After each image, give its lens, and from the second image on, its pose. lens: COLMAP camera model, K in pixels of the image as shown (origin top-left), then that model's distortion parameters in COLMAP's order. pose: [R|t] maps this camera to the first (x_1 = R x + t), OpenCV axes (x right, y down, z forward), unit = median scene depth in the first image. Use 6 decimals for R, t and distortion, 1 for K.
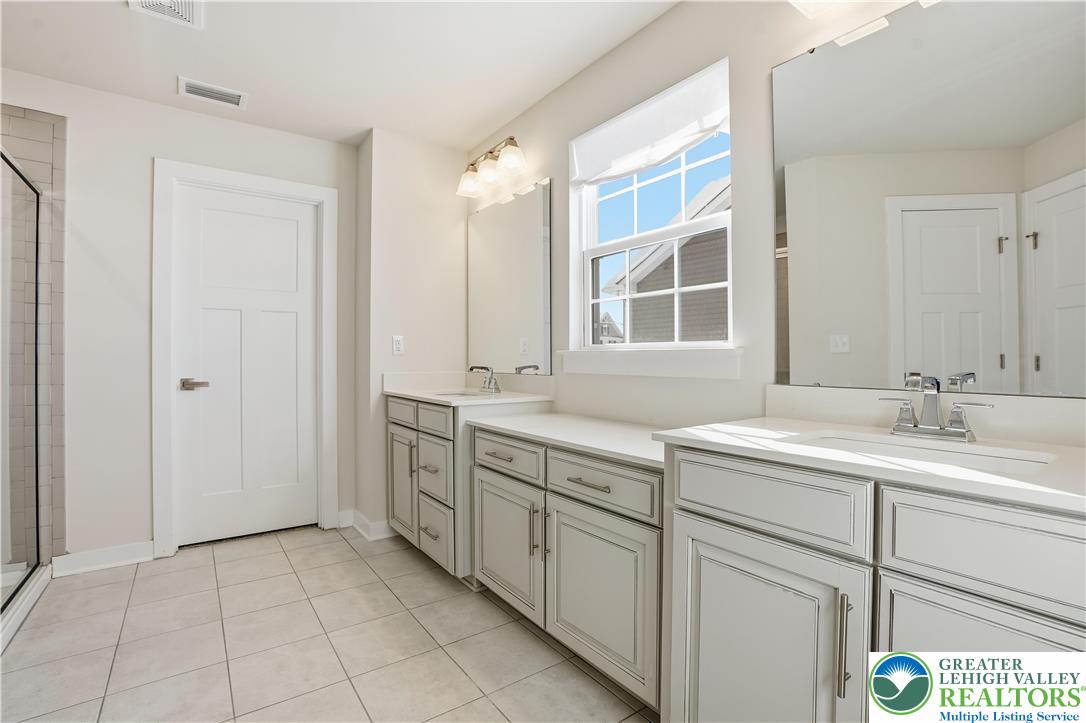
lens RADIAL K [[505.9, 0, 546.2], [0, 505.9, 358.9], [0, 0, 1]] dist [-0.057614, 0.015887]
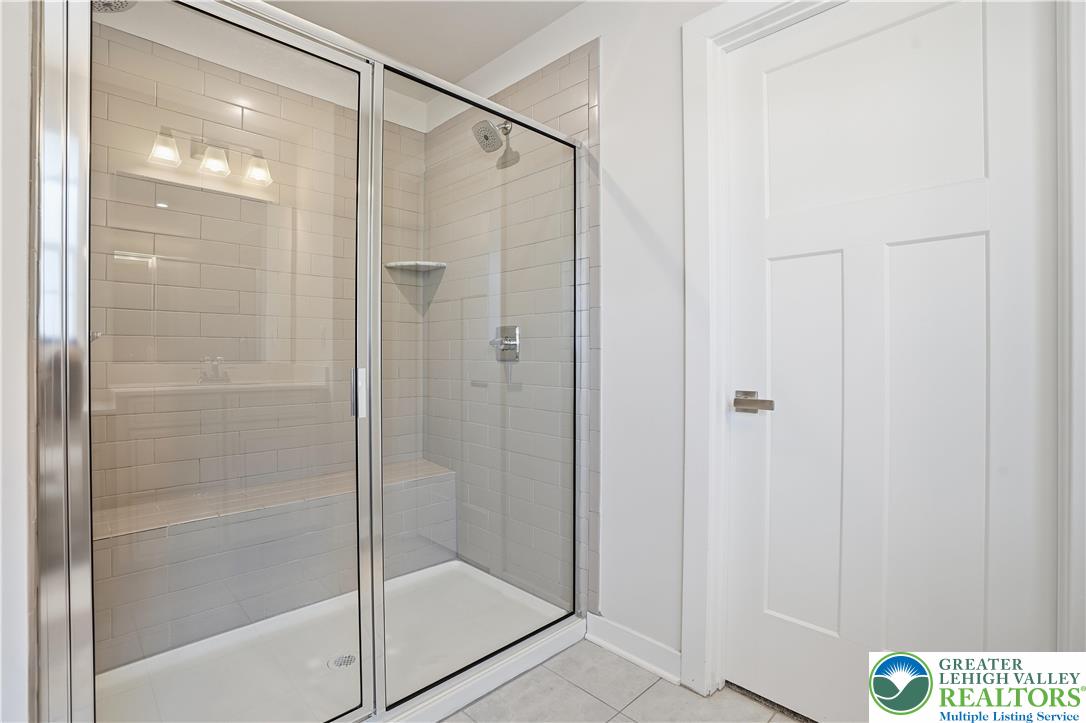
lens RADIAL K [[505.9, 0, 542.3], [0, 505.9, 355.9], [0, 0, 1]] dist [-0.057614, 0.015887]
pose [[0.160399, 0.001141, -0.987052, -0.240272], [-0.004673, 0.999989, 0.000397, 0.000620], [0.987041, 0.004549, 0.160402, 0.781853]]
